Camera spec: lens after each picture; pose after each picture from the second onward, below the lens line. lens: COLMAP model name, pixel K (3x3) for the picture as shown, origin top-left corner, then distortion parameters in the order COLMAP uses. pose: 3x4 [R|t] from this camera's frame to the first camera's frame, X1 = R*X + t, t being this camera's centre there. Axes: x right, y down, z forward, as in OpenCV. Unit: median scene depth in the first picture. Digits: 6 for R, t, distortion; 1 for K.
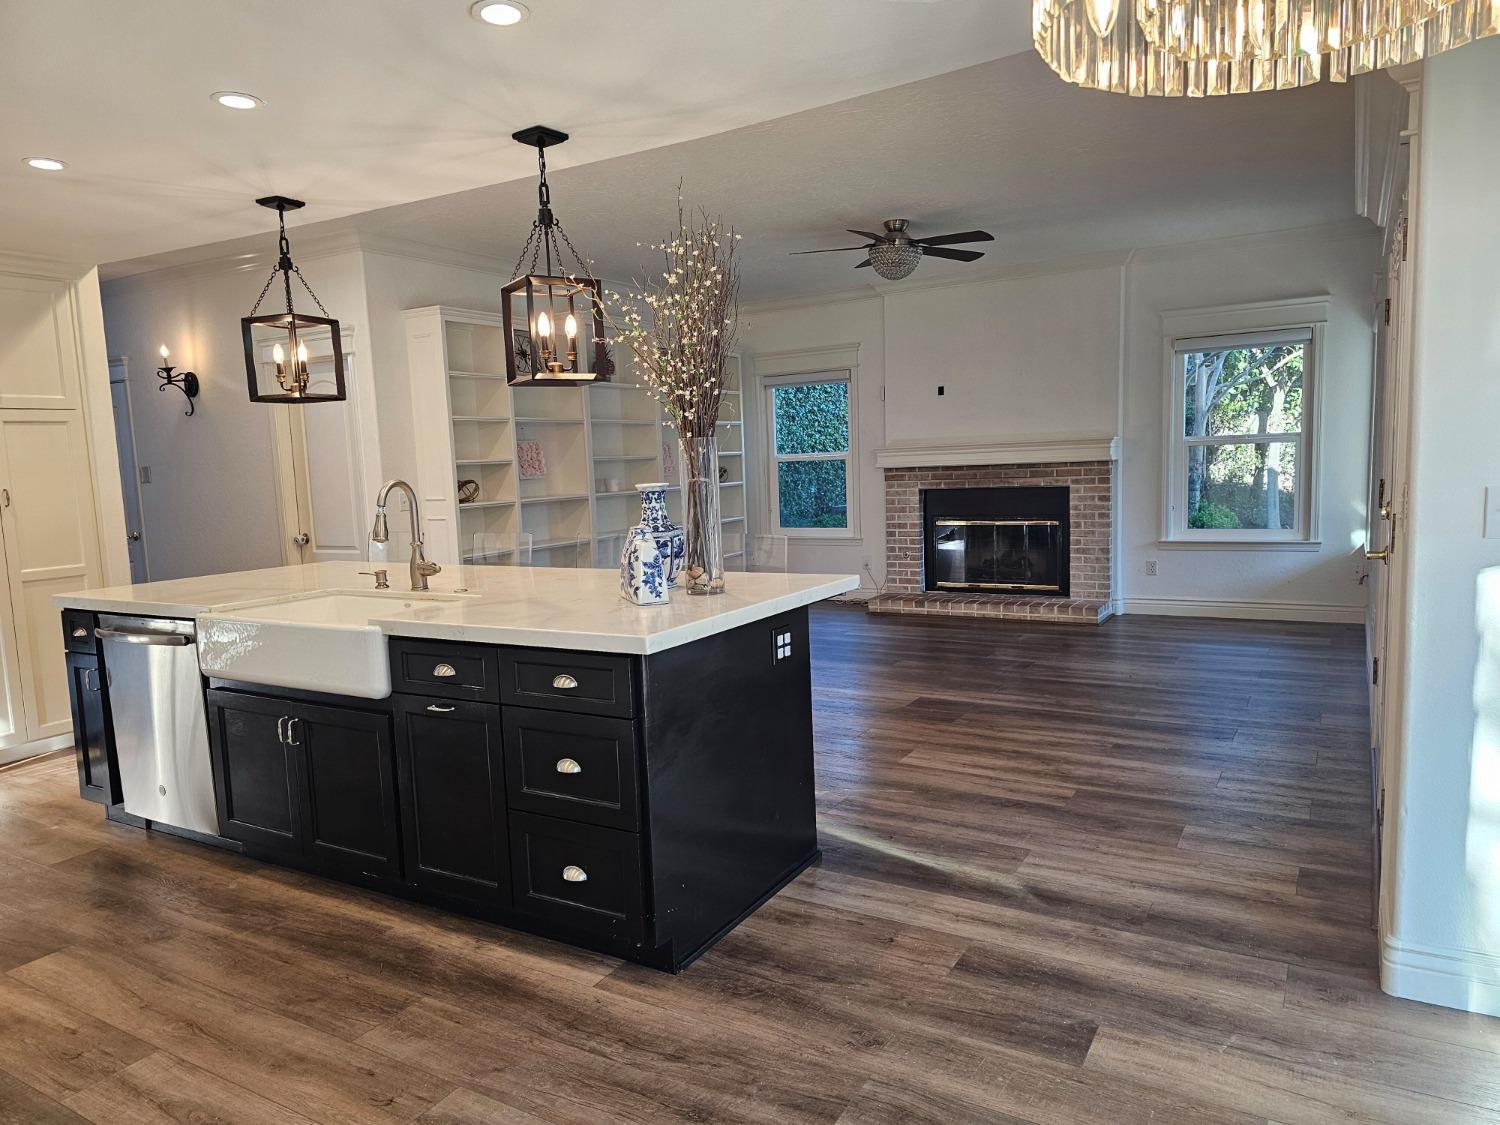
lens RADIAL K [[1005.0, 0, 736.9], [0, 1005.0, 576.4], [0, 0, 1]] dist [0.062496, -0.063415]
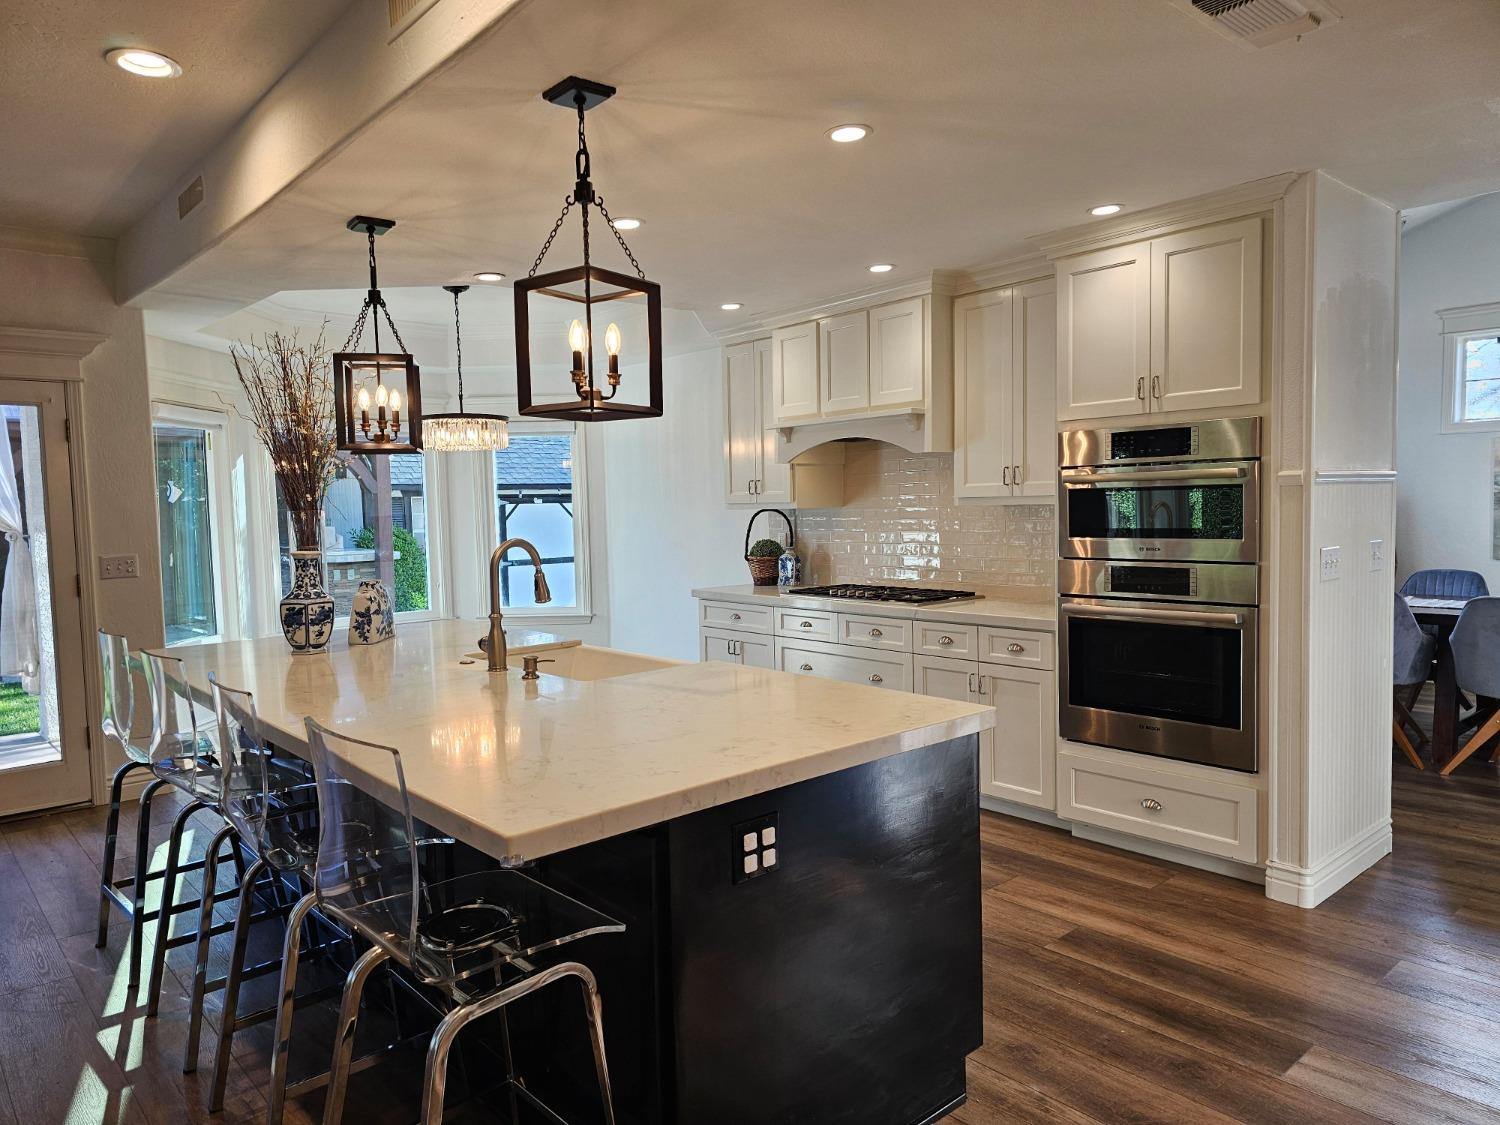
lens RADIAL K [[1000.1, 0, 731.9], [0, 1000.1, 567.7], [0, 0, 1]] dist [0.069374, -0.070587]
pose [[-0.948776, 0.040523, 0.313341, -0.668535], [0.096572, 0.981473, 0.165484, -0.166696], [-0.300830, 0.187267, -0.935111, 1.494136]]
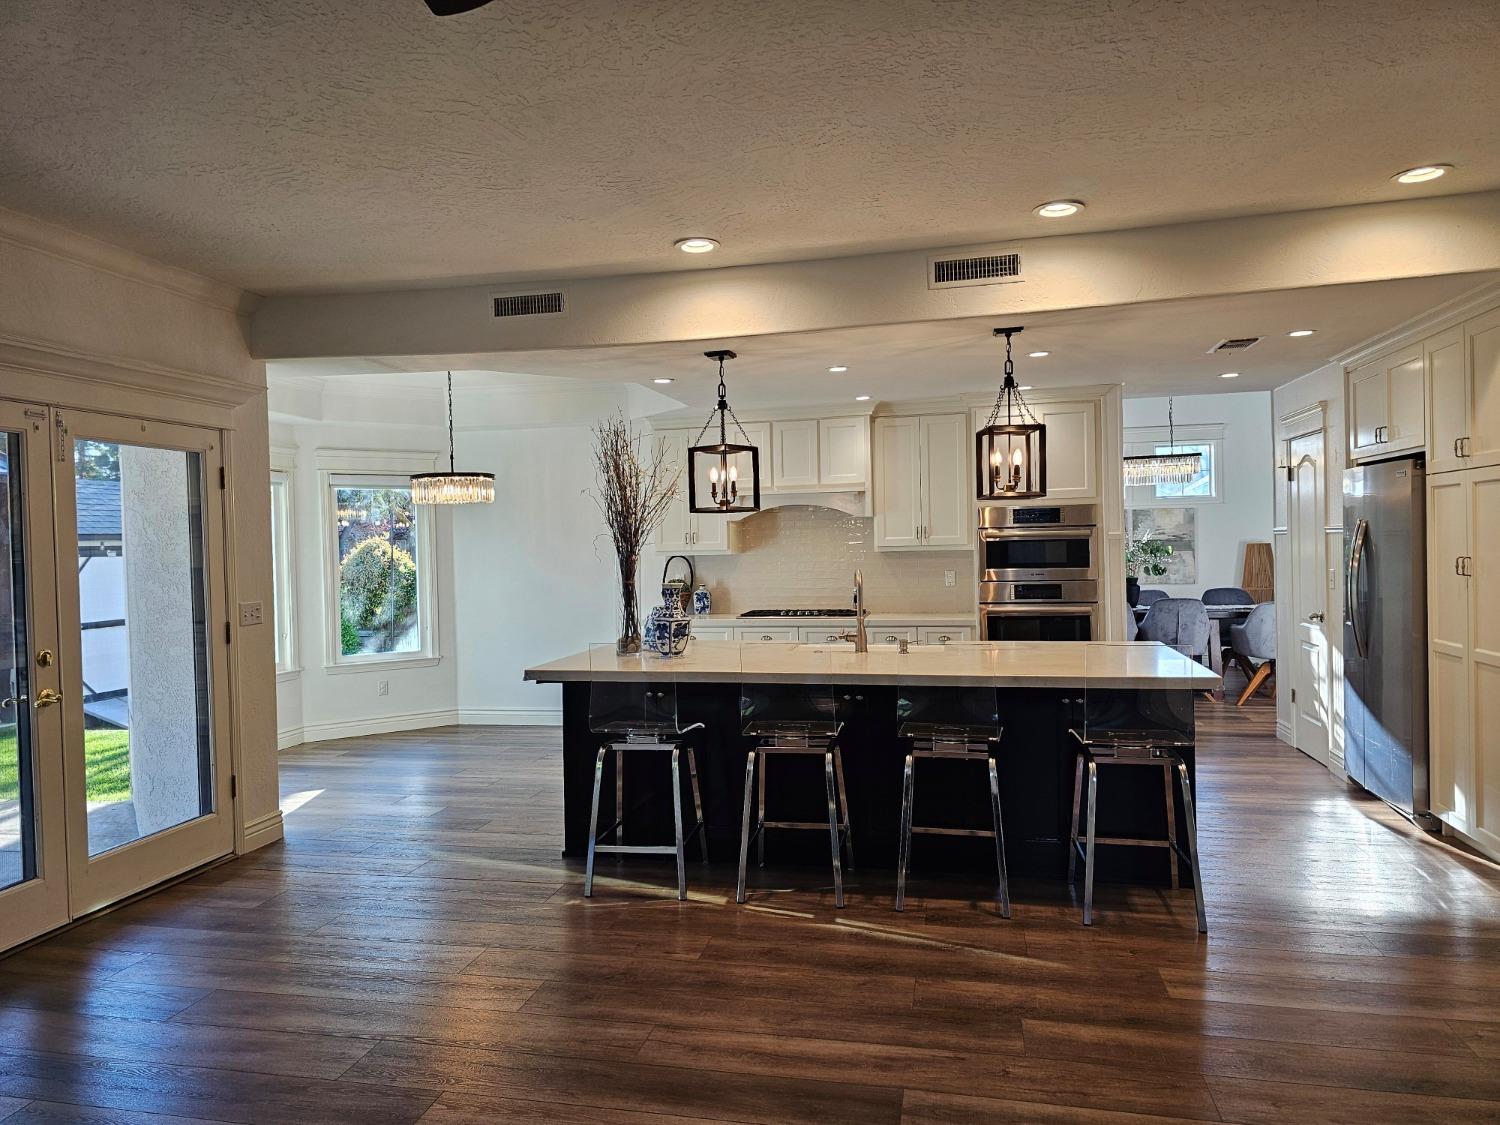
lens RADIAL K [[1008.2, 0, 731.6], [0, 1008.2, 560.1], [0, 0, 1]] dist [0.071400, -0.074993]
pose [[-0.949107, 0.066030, -0.307953, 0.216890], [0.022742, 0.989592, 0.142093, -0.261714], [0.314131, 0.127858, -0.940731, 1.904488]]
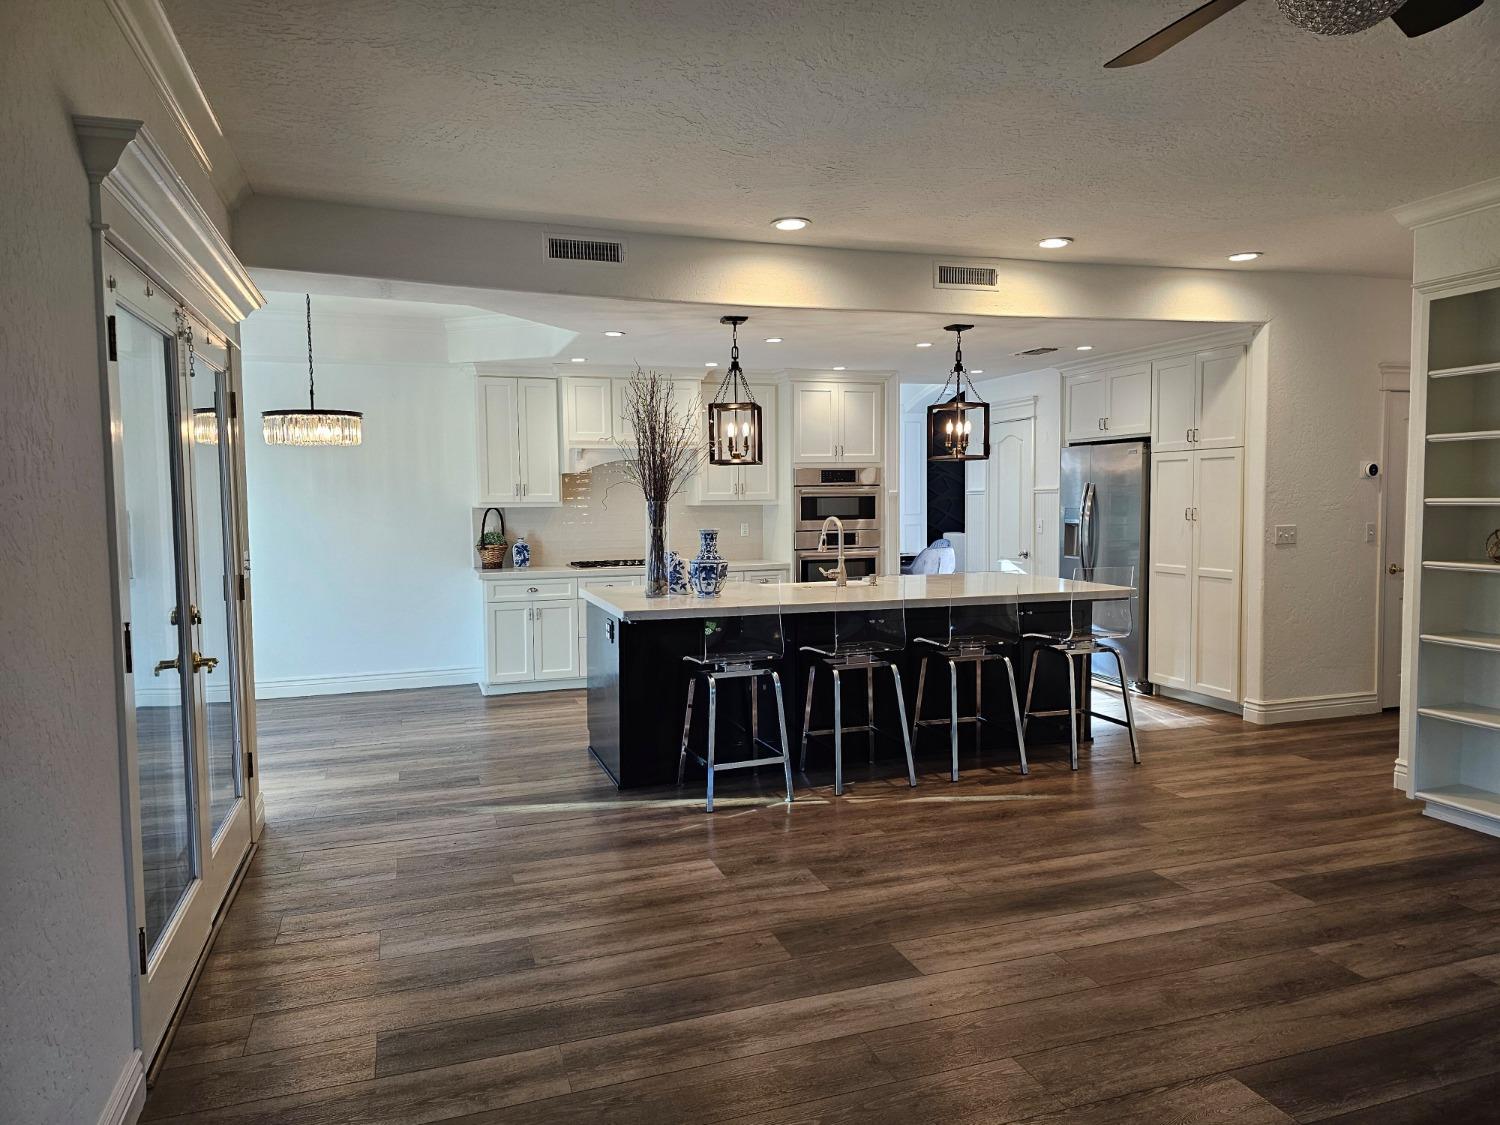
lens RADIAL K [[1007.3, 0, 744.6], [0, 1007.3, 560.7], [0, 0, 1]] dist [0.058415, -0.059947]
pose [[-0.647211, 0.094033, -0.756489, 0.843445], [-0.054900, 0.984036, 0.169287, -0.247797], [0.760331, 0.151096, -0.631717, 1.633782]]
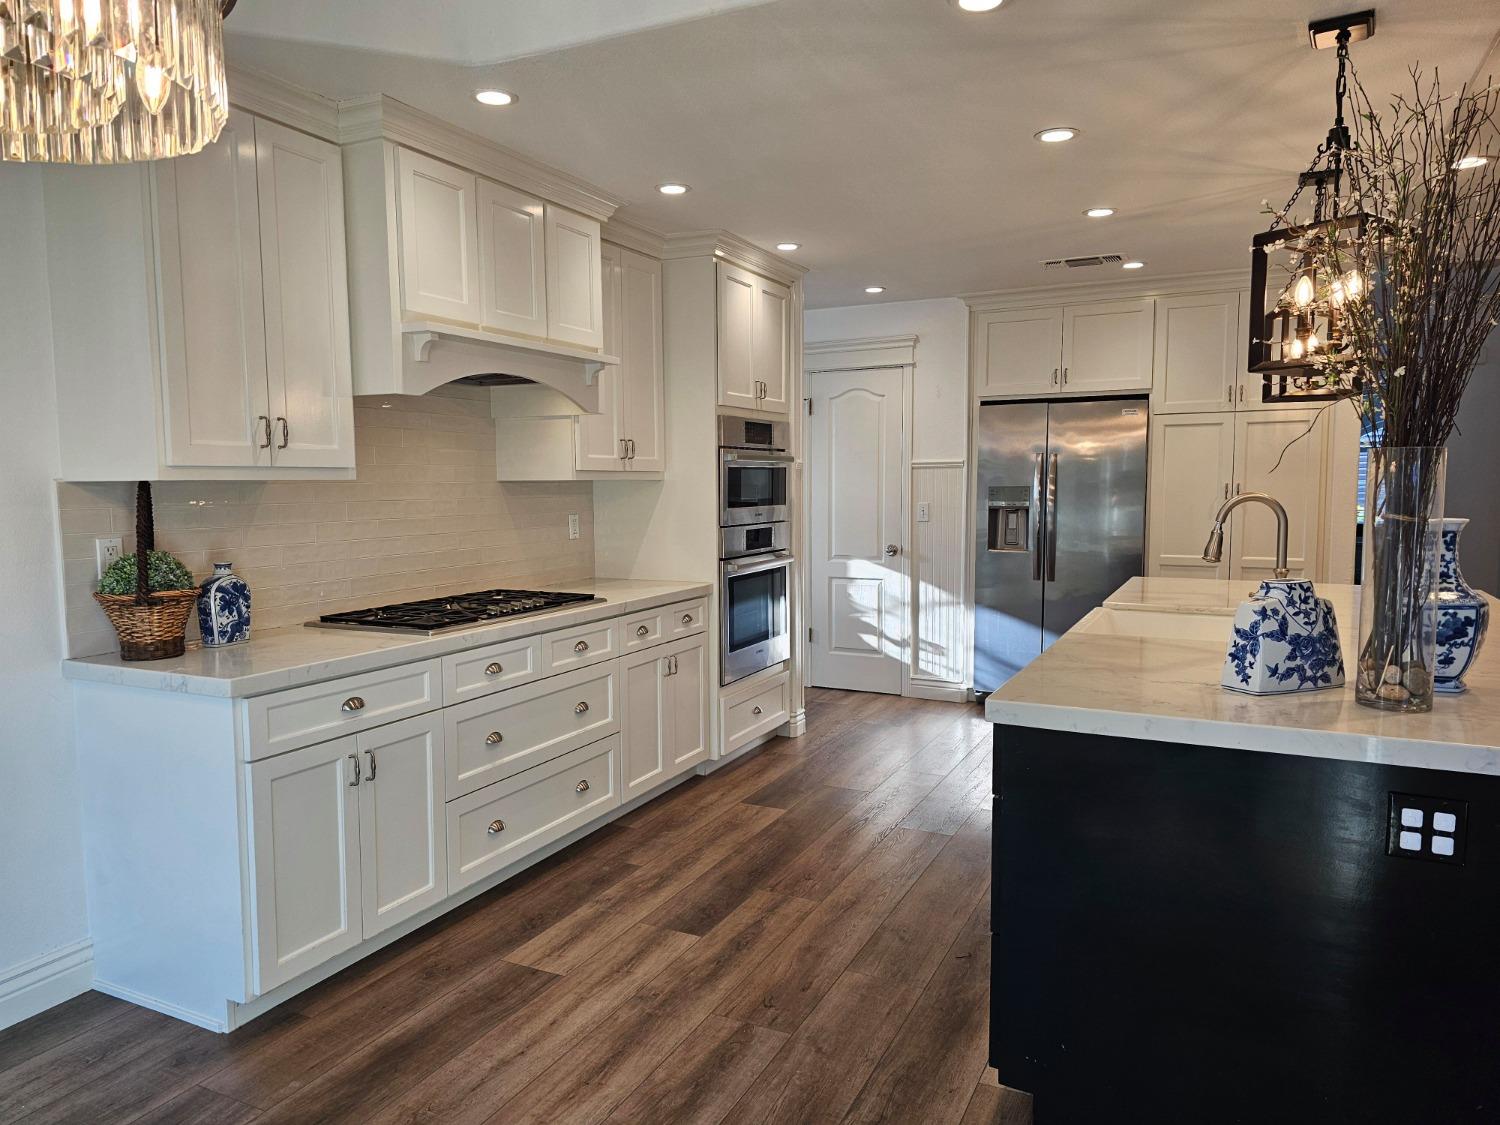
lens RADIAL K [[1006.5, 0, 744.5], [0, 1006.5, 566.2], [0, 0, 1]] dist [0.076700, -0.070639]
pose [[0.080189, 0.123942, -0.989044, 0.413669], [-0.115552, 0.986705, 0.114281, -0.070339], [0.990059, 0.105122, 0.093445, 0.423275]]
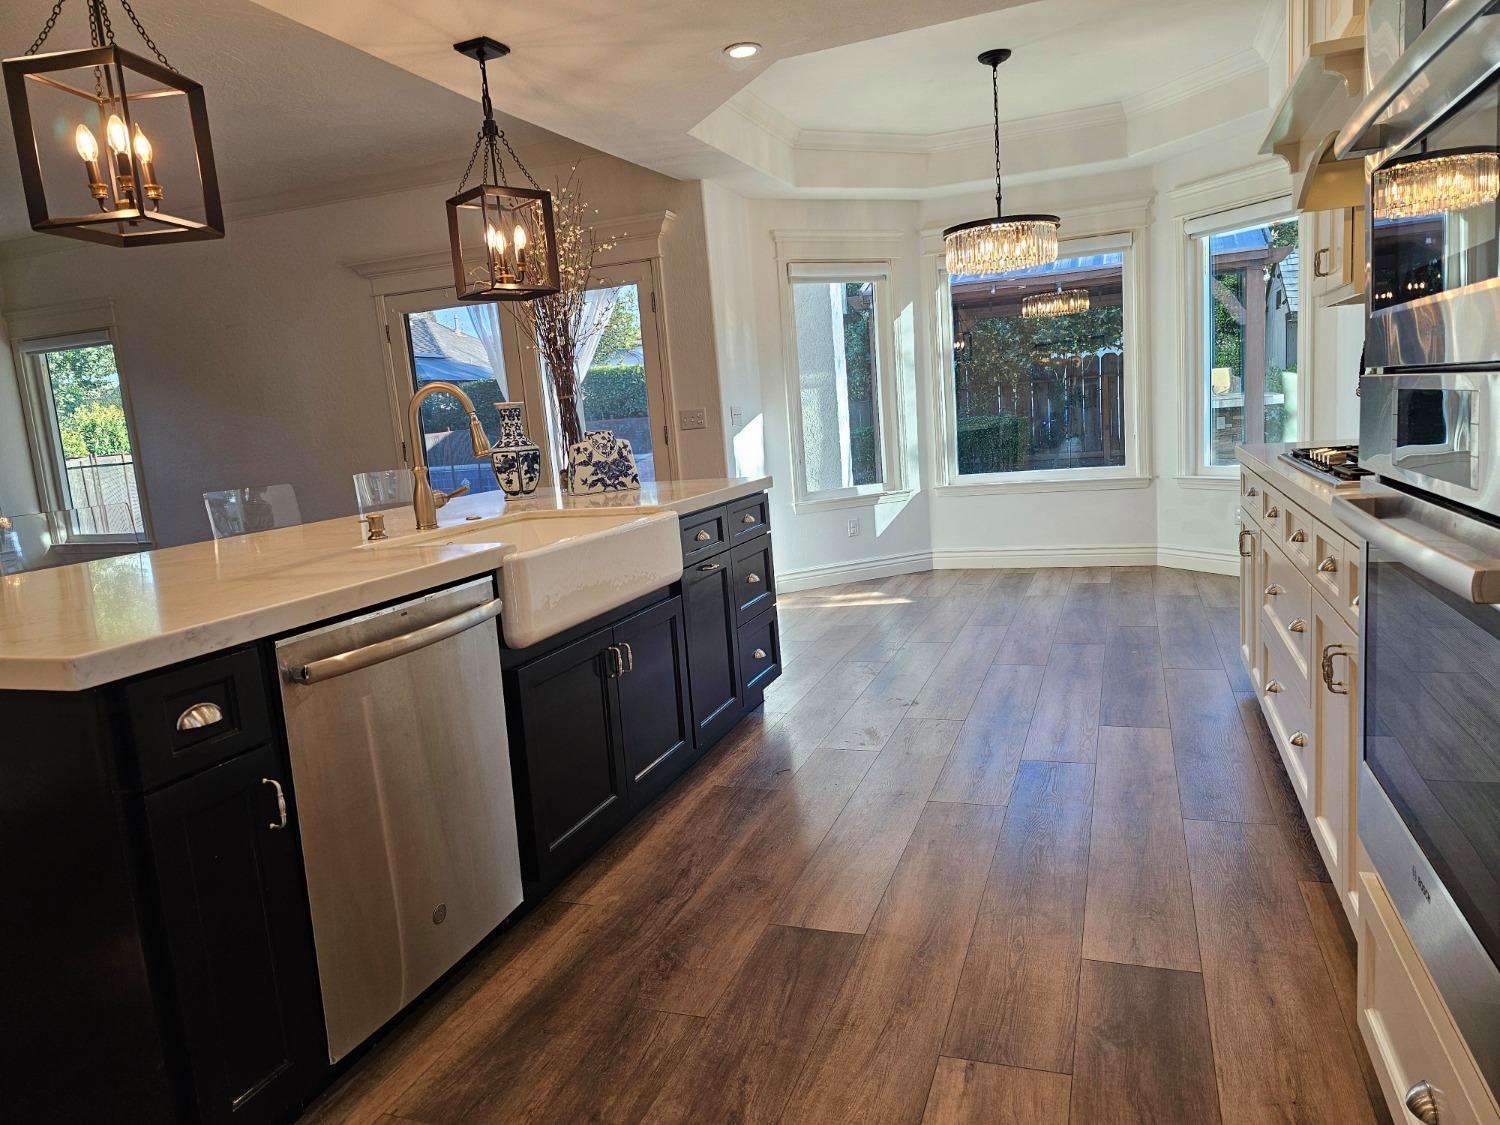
lens RADIAL K [[998.9, 0, 757.8], [0, 998.9, 564.8], [0, 0, 1]] dist [0.071755, -0.071141]
pose [[-0.187465, -0.095344, 0.977633, -0.981857], [0.200179, 0.970683, 0.133051, -0.010241], [-0.961658, 0.220644, -0.162883, 0.776859]]
